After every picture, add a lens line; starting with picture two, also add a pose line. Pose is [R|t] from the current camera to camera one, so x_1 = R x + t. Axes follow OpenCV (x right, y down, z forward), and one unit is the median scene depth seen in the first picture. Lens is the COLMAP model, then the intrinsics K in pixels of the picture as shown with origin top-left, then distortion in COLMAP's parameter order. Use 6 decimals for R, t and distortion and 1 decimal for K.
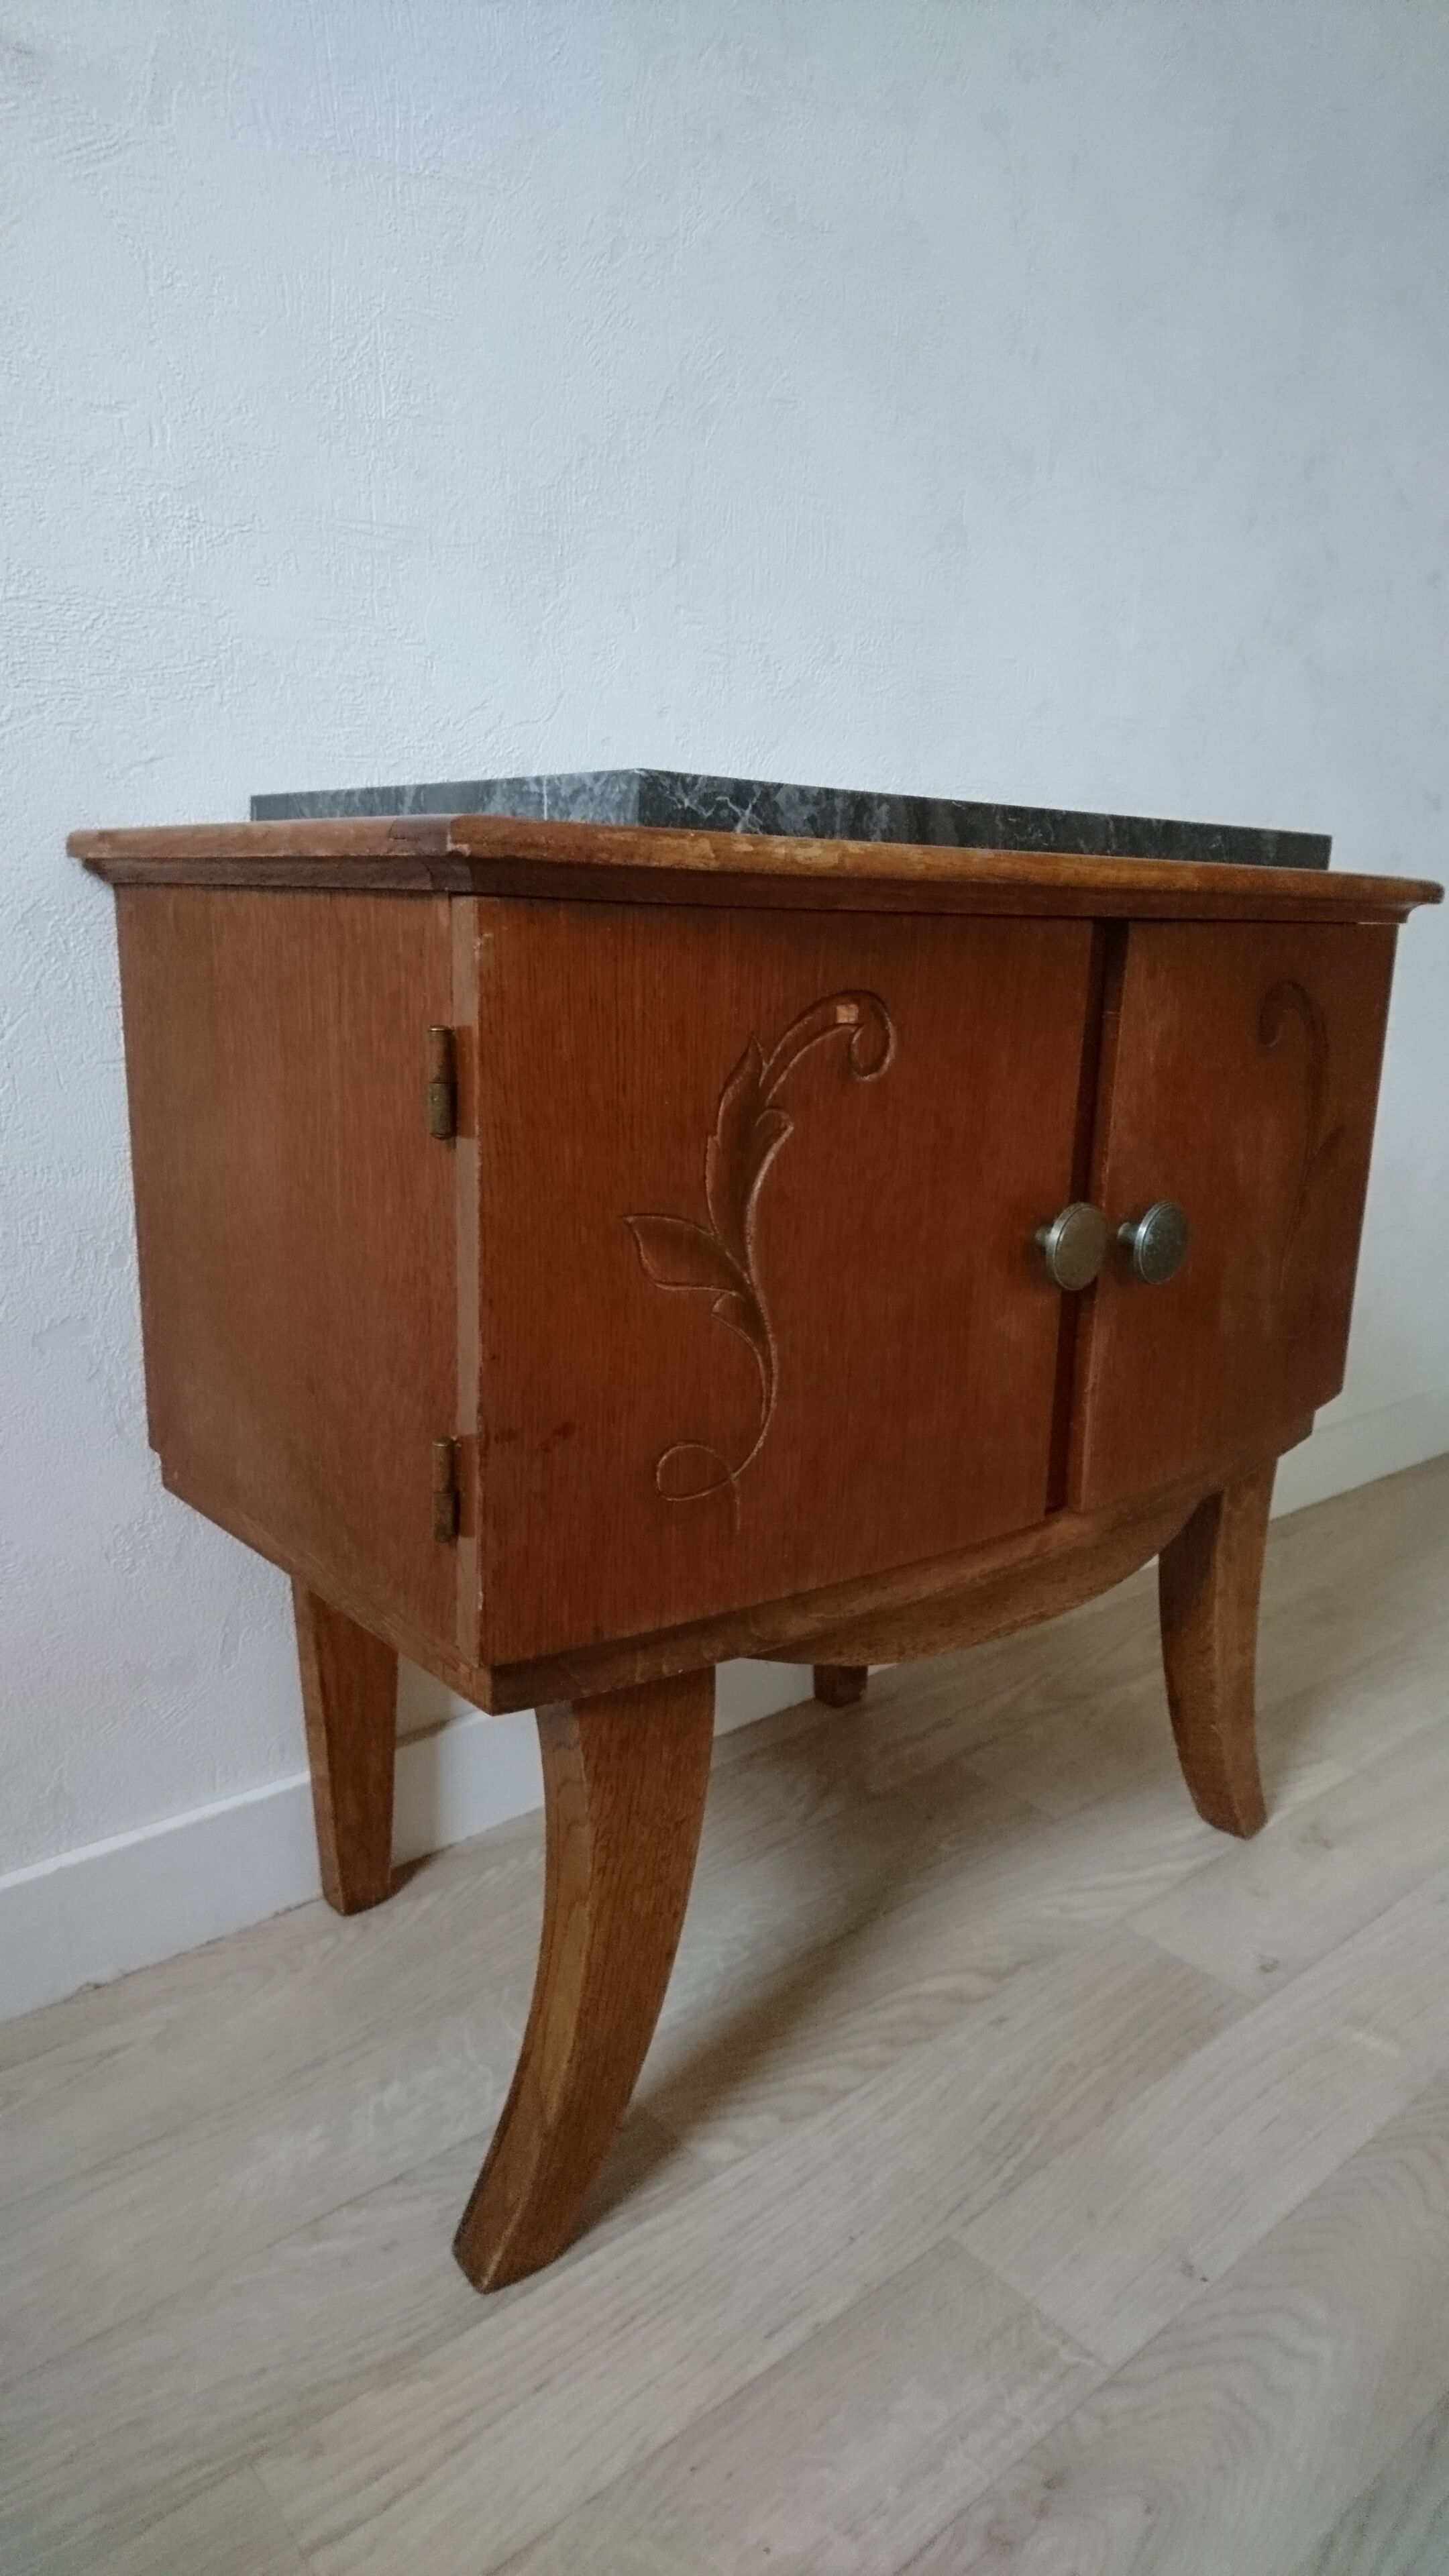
lens RADIAL K [[1636.9, 0, 732.1], [0, 1636.9, 1286.1], [0, 0, 1]] dist [0.062660, -0.086886]
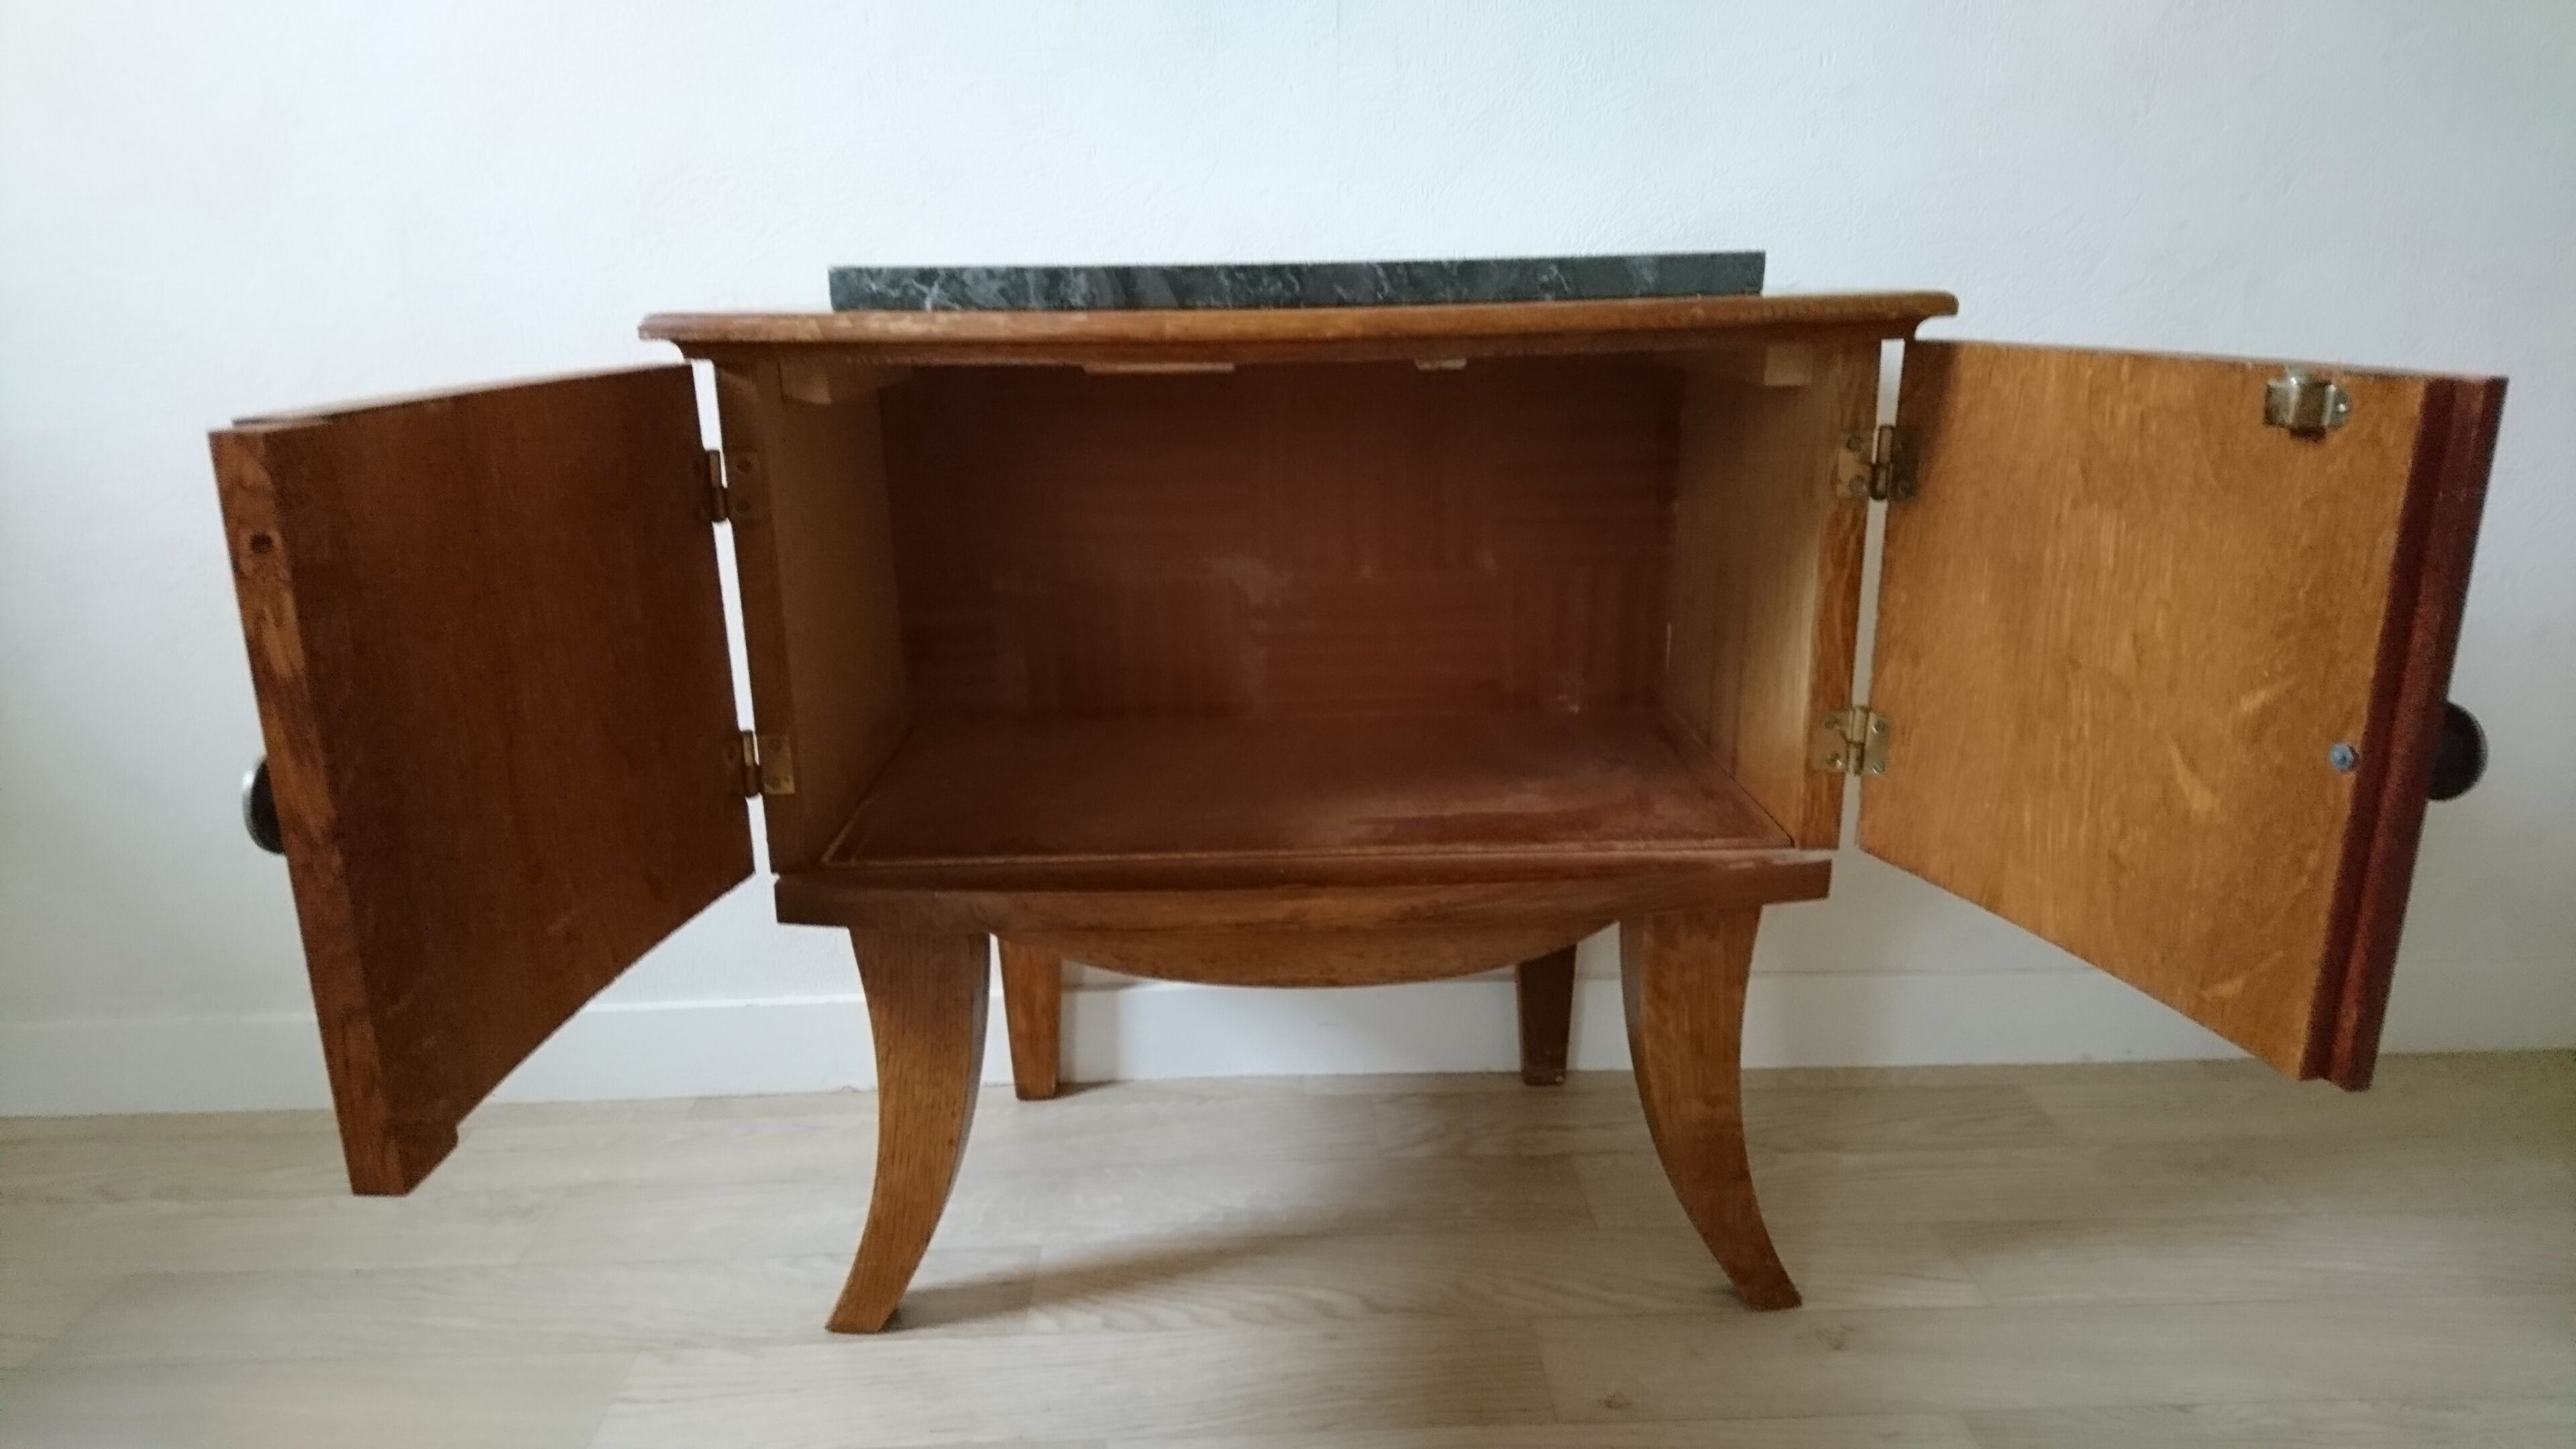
lens RADIAL K [[1636.9, 0, 1288.0], [0, 1636.9, 724.5], [0, 0, 1]] dist [0.062660, -0.086886]
pose [[0.771969, 0.132309, -0.621738, 0.949195], [-0.107016, 0.991189, 0.078056, -0.065030], [0.626587, 0.006279, 0.779326, 0.126020]]
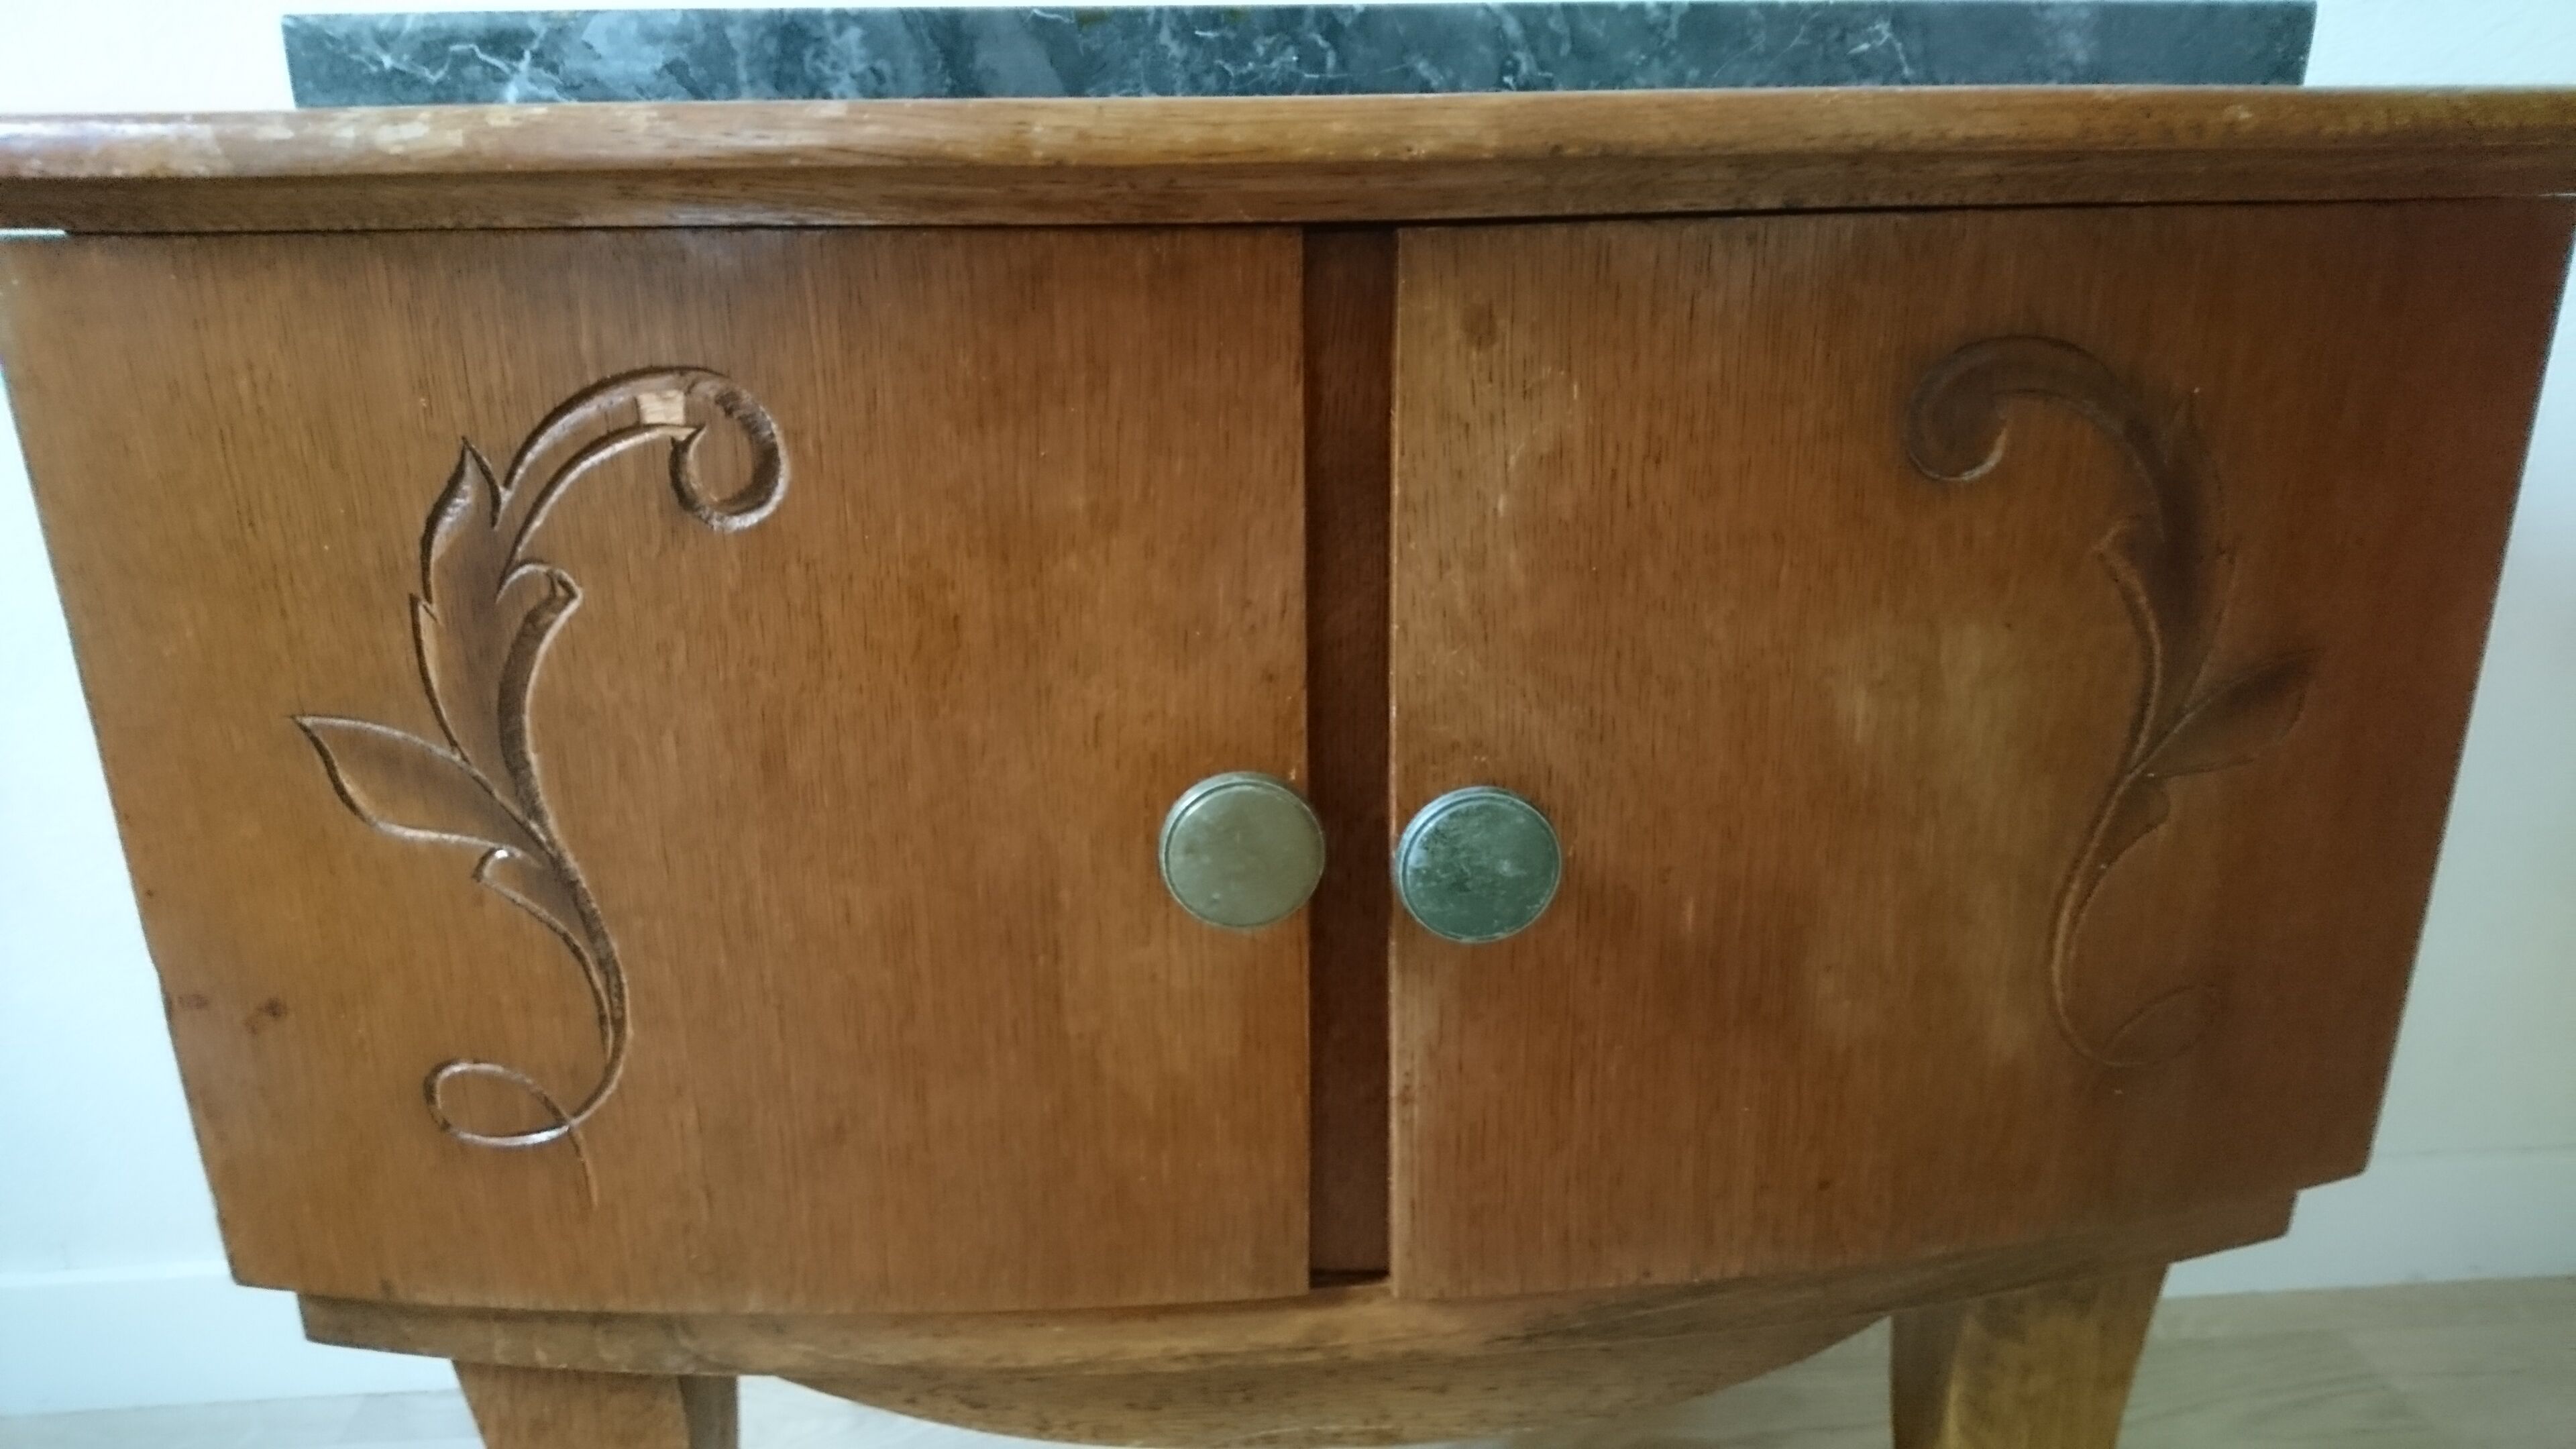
lens RADIAL K [[1647.6, 0, 1288.0], [0, 1647.6, 724.5], [0, 0, 1]] dist [0.125198, -0.241852]
pose [[0.799708, 0.147082, -0.582095, 0.532158], [-0.101421, 0.988690, 0.110482, -0.126790], [0.591761, -0.029317, 0.805580, 0.577570]]
